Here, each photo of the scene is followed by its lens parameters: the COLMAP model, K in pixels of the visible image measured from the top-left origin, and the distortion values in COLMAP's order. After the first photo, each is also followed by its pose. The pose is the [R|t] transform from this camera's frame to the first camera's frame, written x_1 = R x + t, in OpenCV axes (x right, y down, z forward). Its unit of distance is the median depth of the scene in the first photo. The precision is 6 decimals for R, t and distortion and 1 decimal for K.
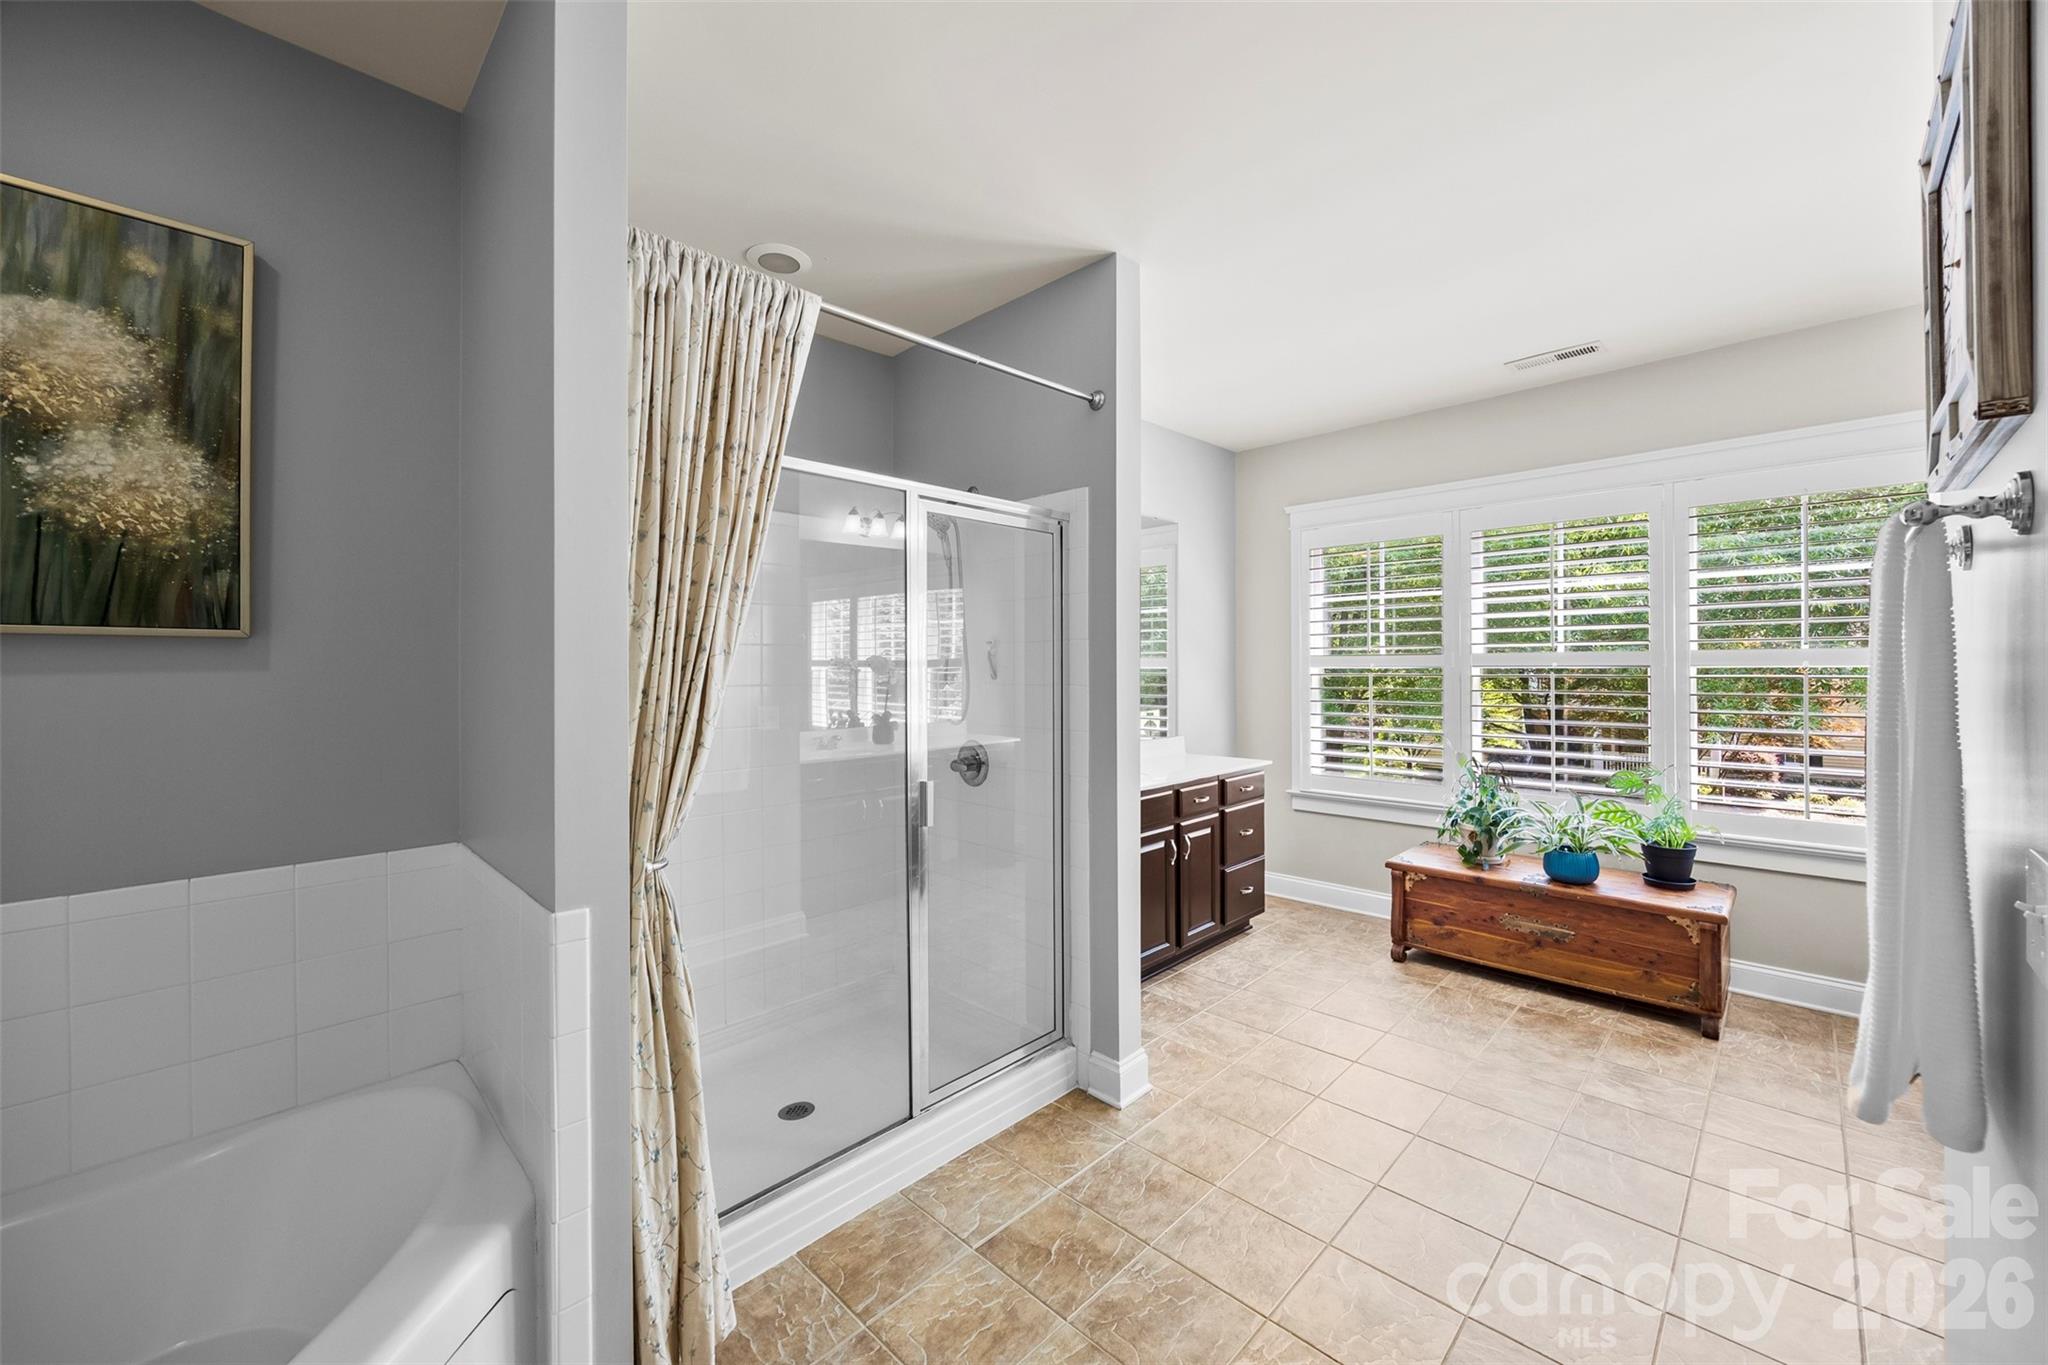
lens RADIAL K [[790.9, 0, 1030.2], [0, 790.9, 664.4], [0, 0, 1]] dist [-0.005000, -0.000031]
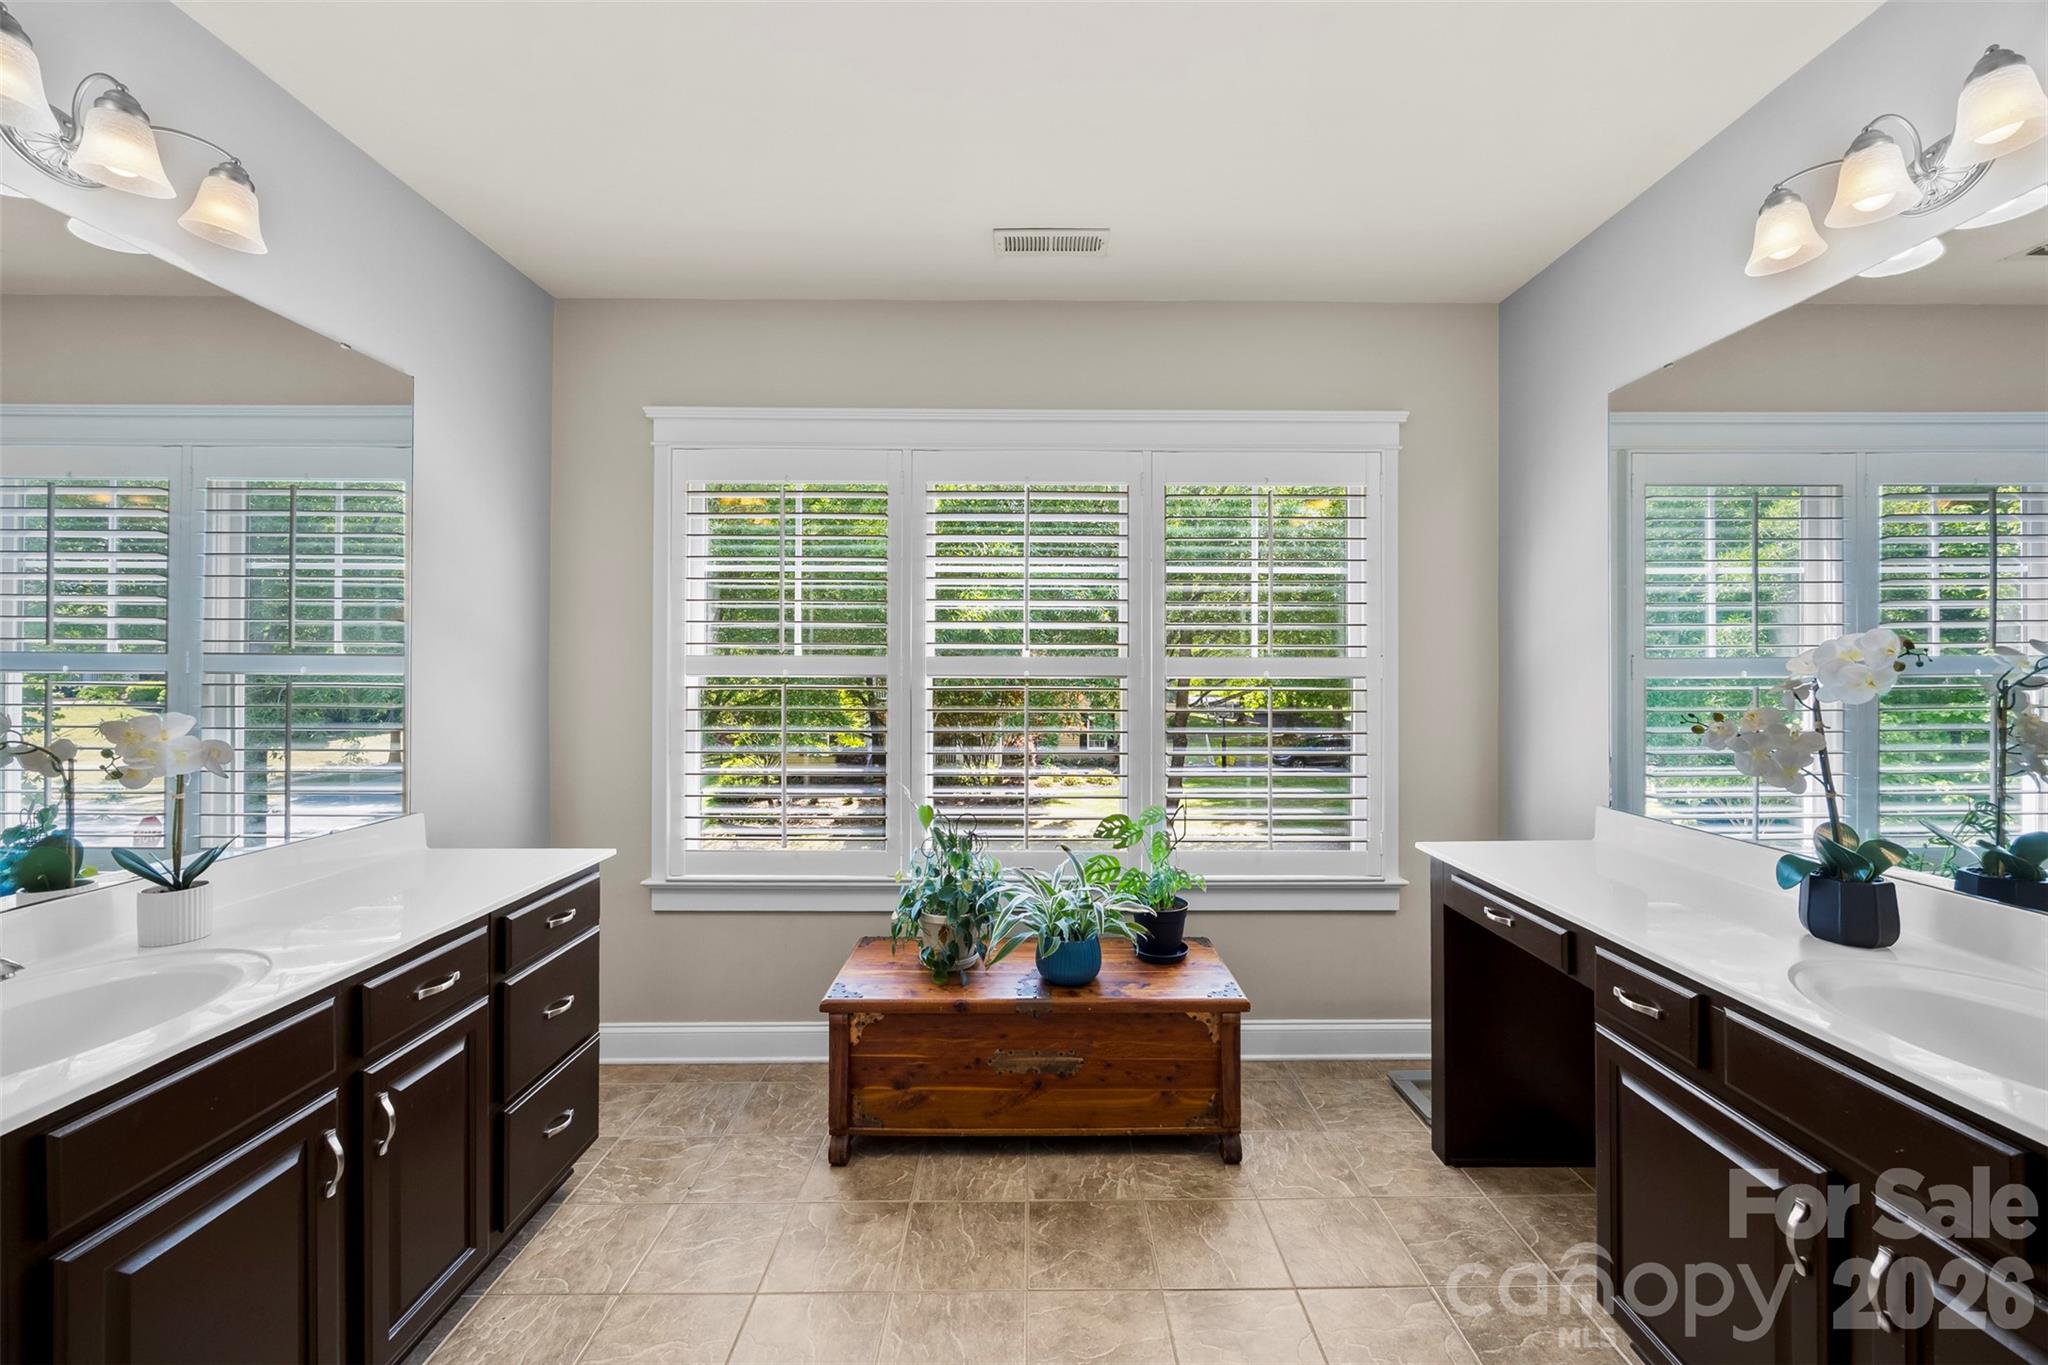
lens RADIAL K [[790.9, 0, 1034.2], [0, 790.9, 668.2], [0, 0, 1]] dist [-0.005000, -0.000031]
pose [[0.708495, 0.006902, 0.705683, 0.143130], [-0.007917, 0.999967, -0.001832, -0.003203], [-0.705672, -0.004289, 0.708526, 0.468313]]
